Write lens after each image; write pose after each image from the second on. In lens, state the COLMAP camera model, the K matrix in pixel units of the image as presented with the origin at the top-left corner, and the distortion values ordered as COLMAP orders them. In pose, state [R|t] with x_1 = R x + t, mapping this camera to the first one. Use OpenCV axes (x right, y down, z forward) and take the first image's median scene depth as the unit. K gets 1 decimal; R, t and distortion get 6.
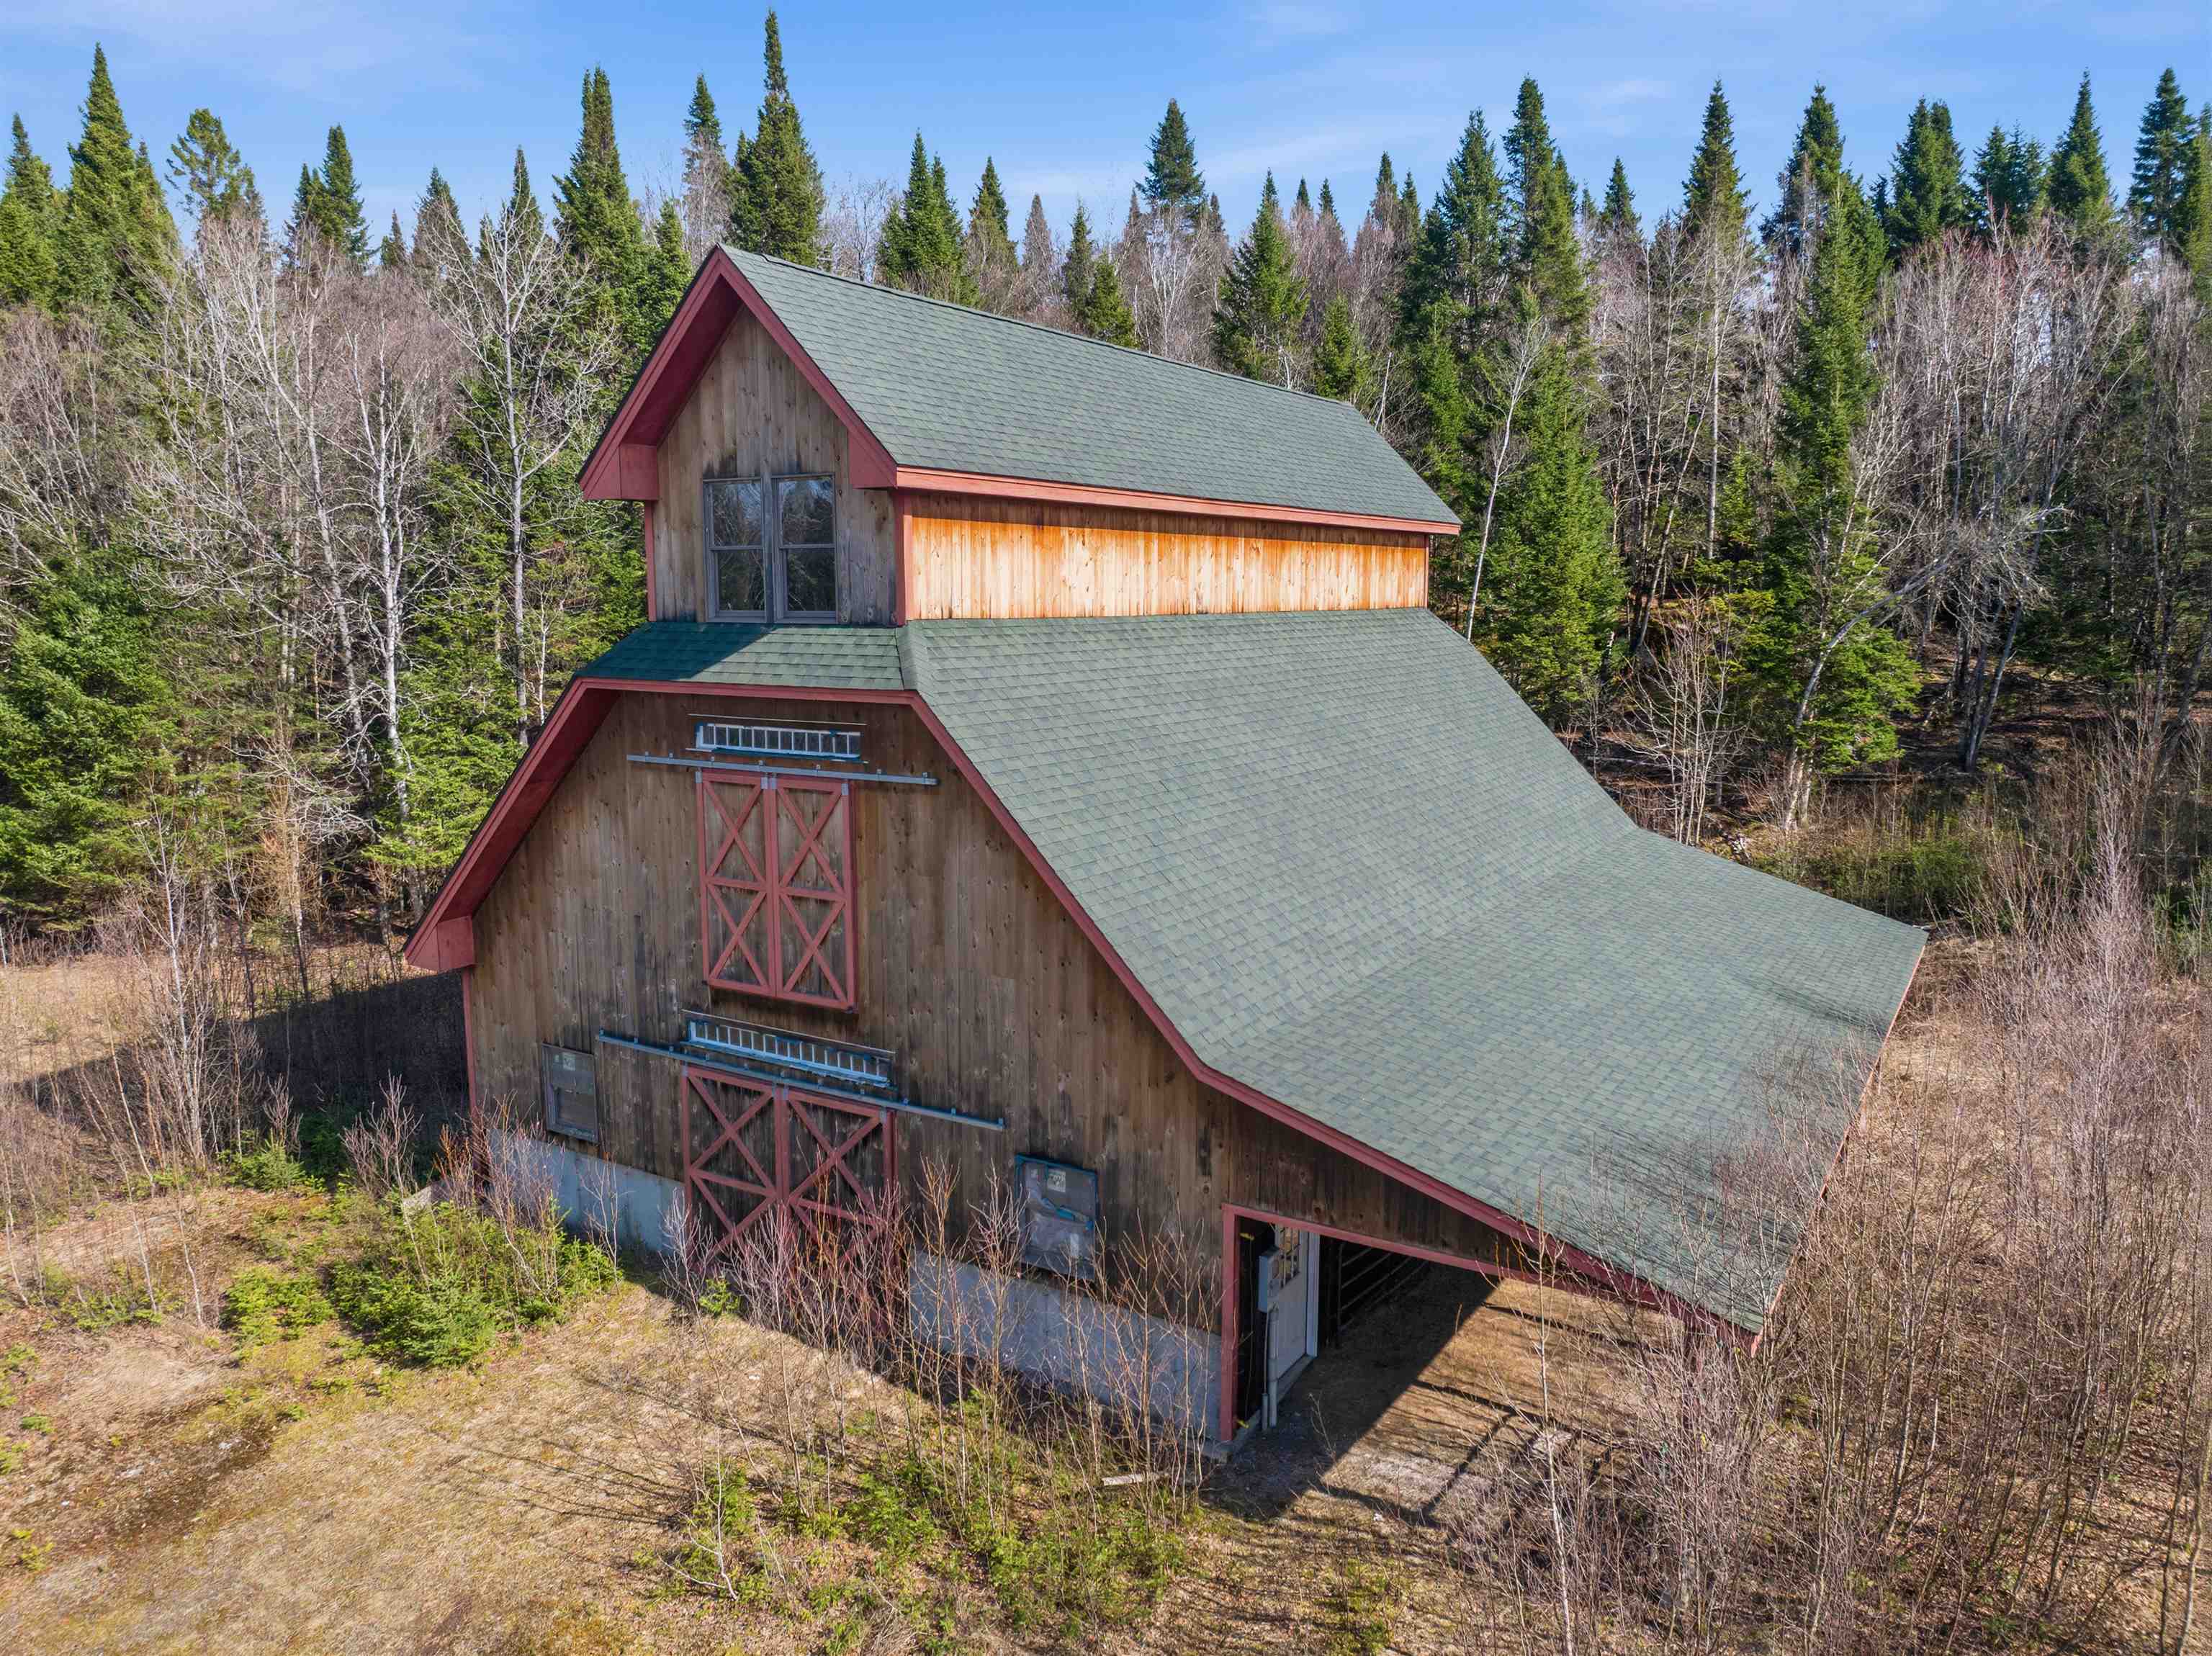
lens RADIAL K [[1556.5, 0, 1114.2], [0, 1556.5, 820.6], [0, 0, 1]] dist [-0.044808, -0.000100]
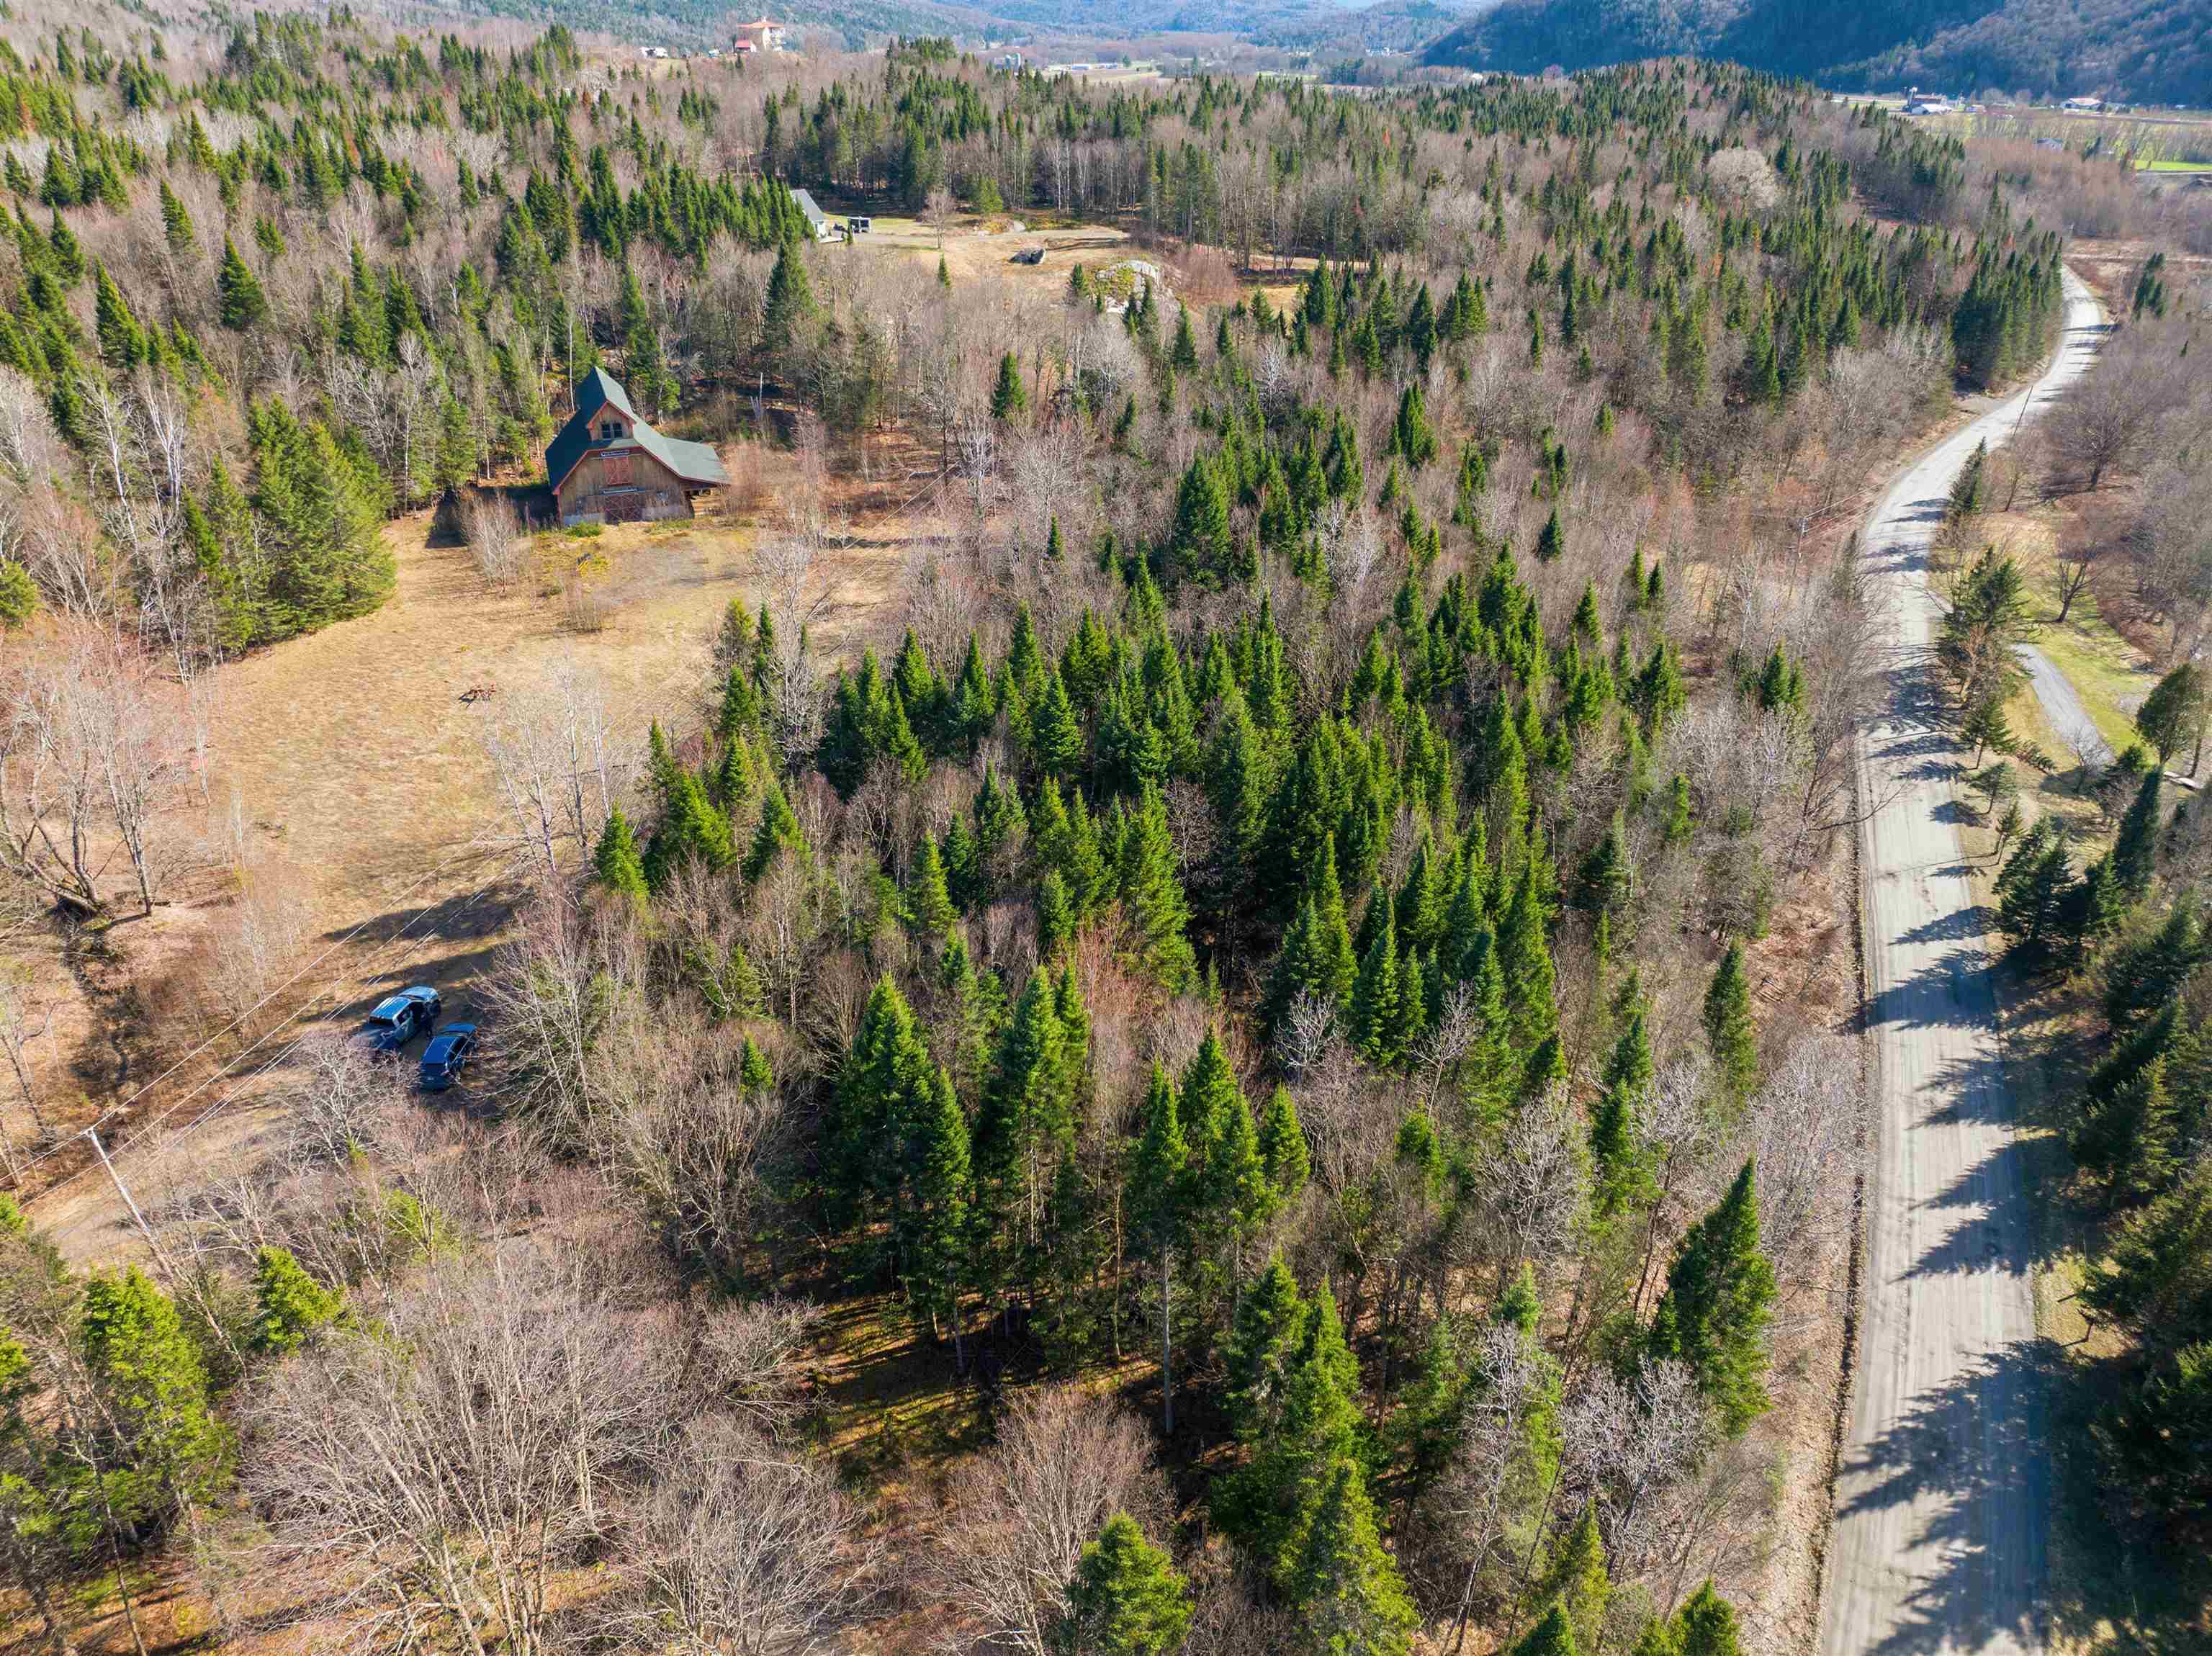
lens RADIAL K [[1577.8, 0, 1108.4], [0, 1577.8, 820.8], [0, 0, 1]] dist [-0.038918, 0.006837]
pose [[0.612145, -0.368776, 0.699487, -5.425552], [0.114242, 0.916557, 0.383239, -1.213951], [-0.782449, -0.154687, 0.603196, -6.756193]]
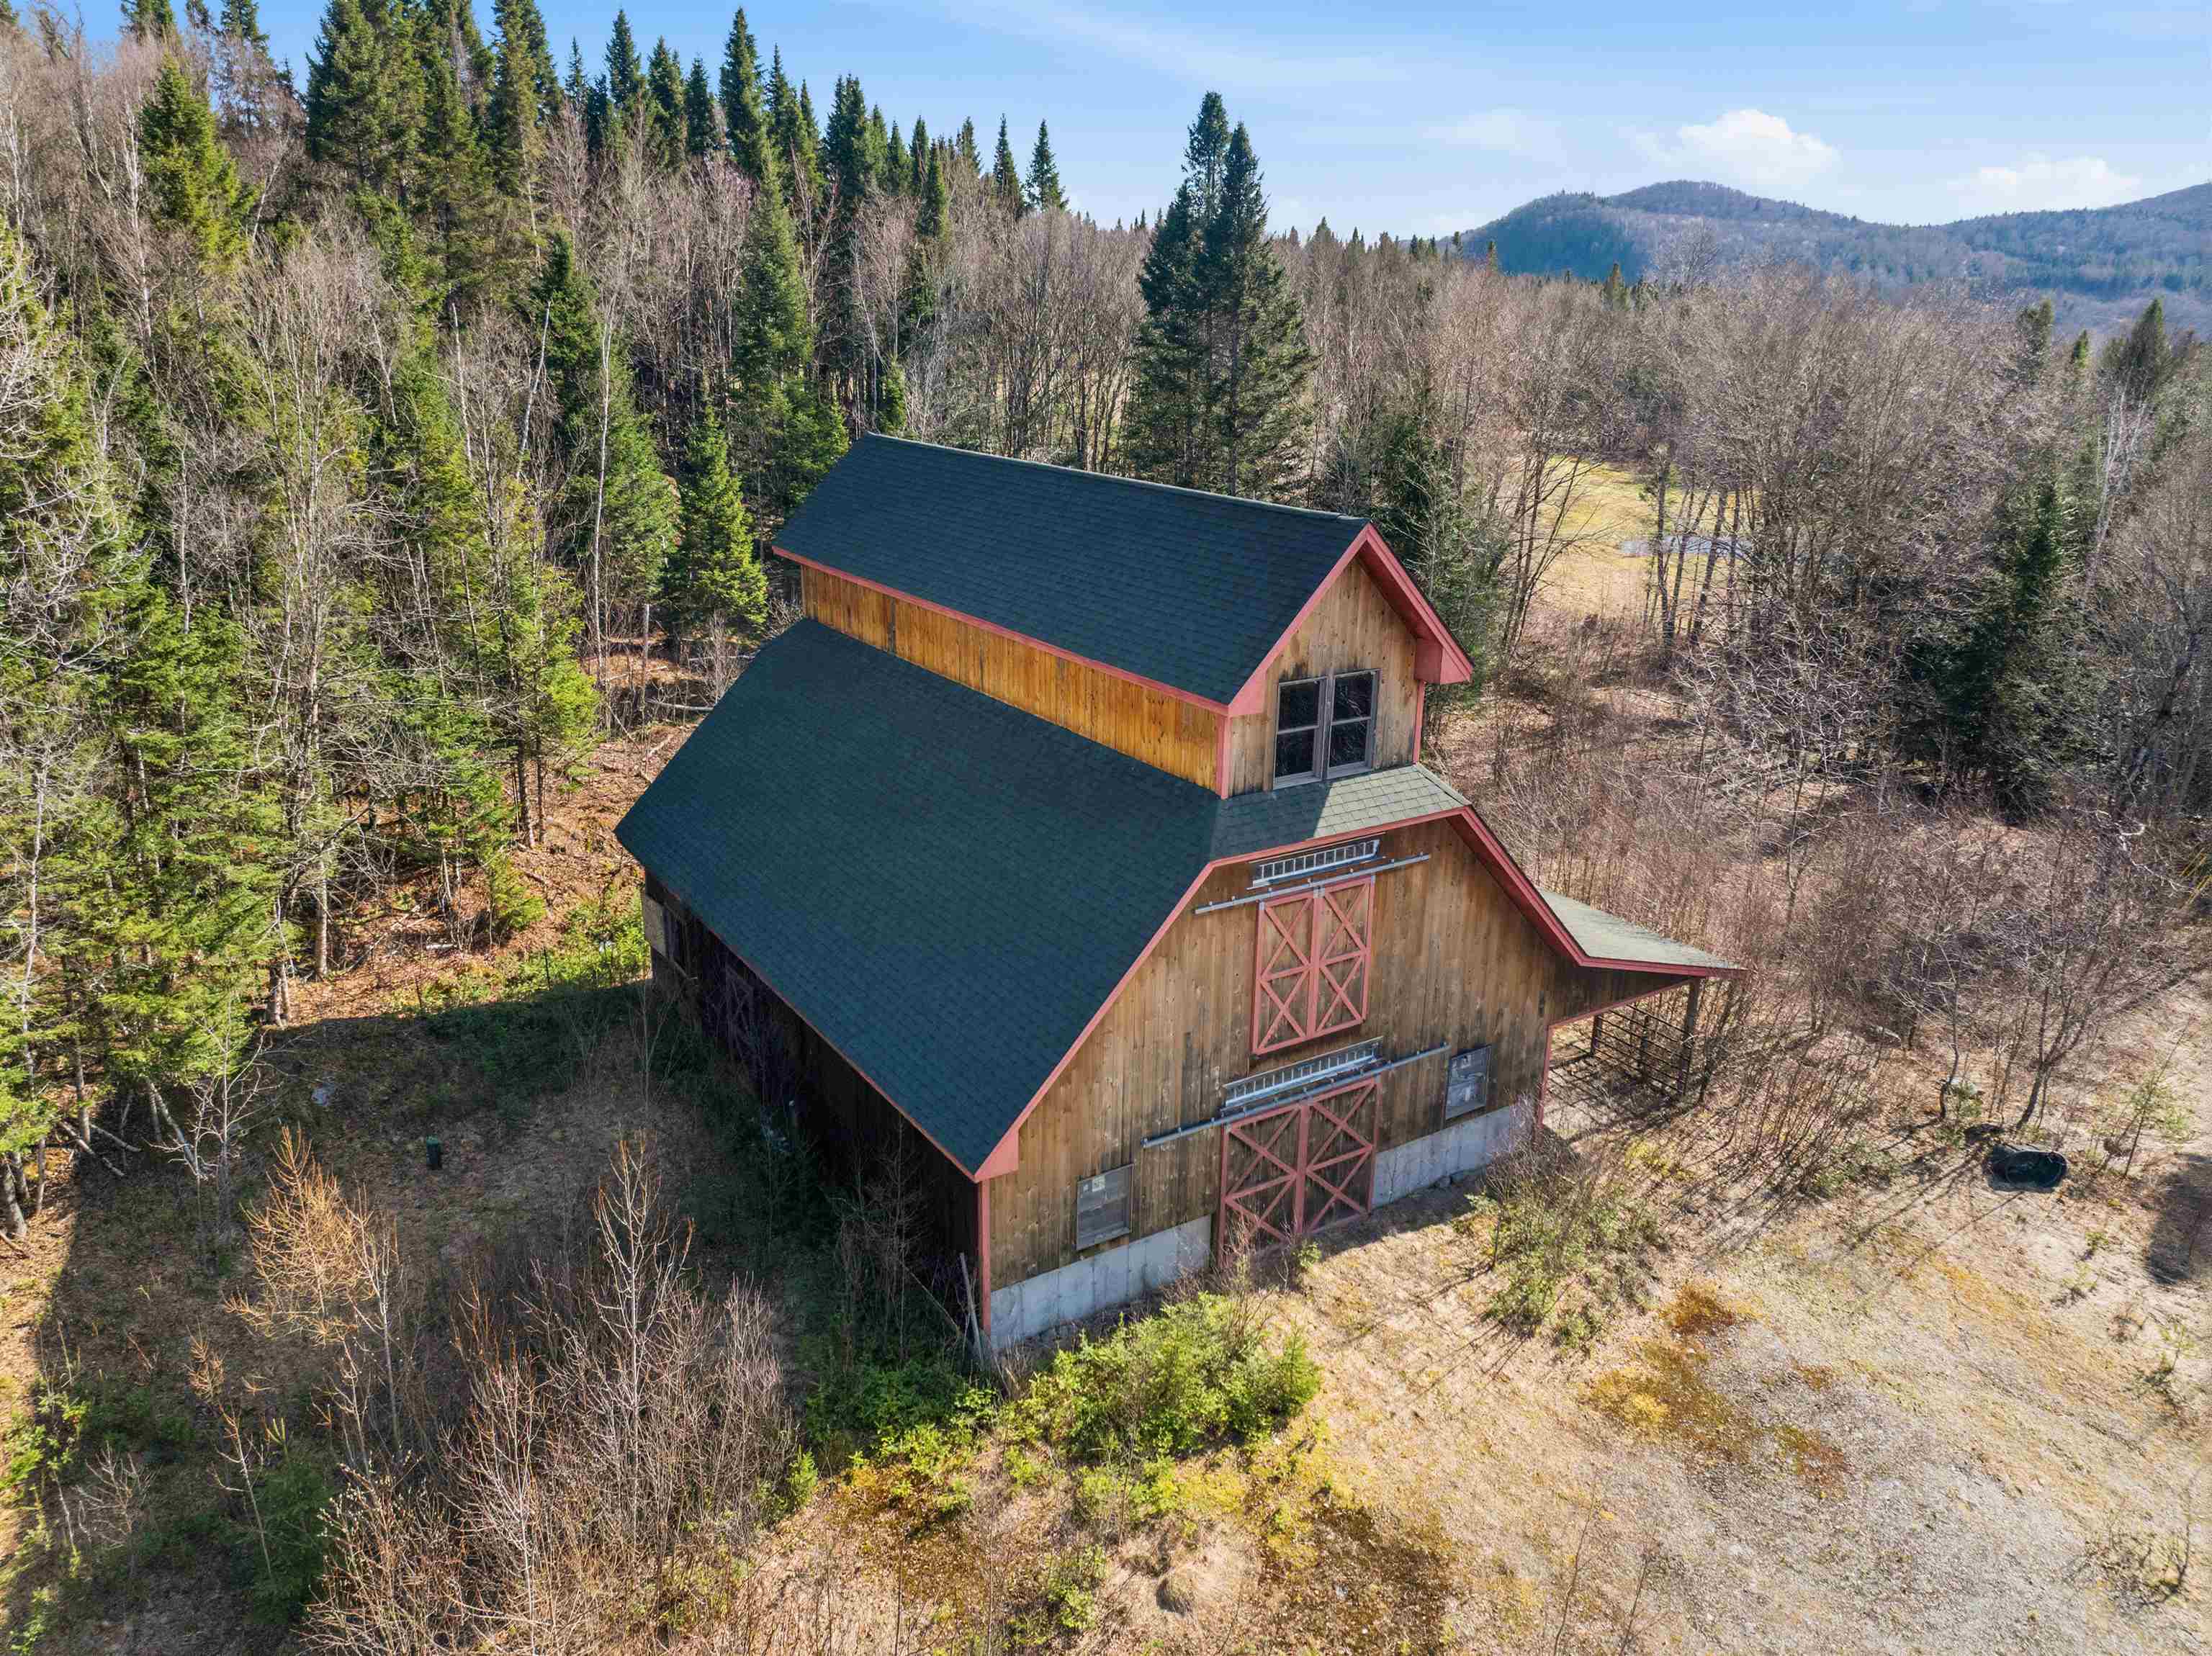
lens RADIAL K [[1571.4, 0, 1106.0], [0, 1571.4, 828.0], [0, 0, 1]] dist [-0.027166, 0.004343]
pose [[0.422558, -0.280281, 0.861909, -1.491672], [0.113986, 0.959866, 0.256252, -0.459065], [-0.899139, -0.010036, 0.437547, 0.573555]]
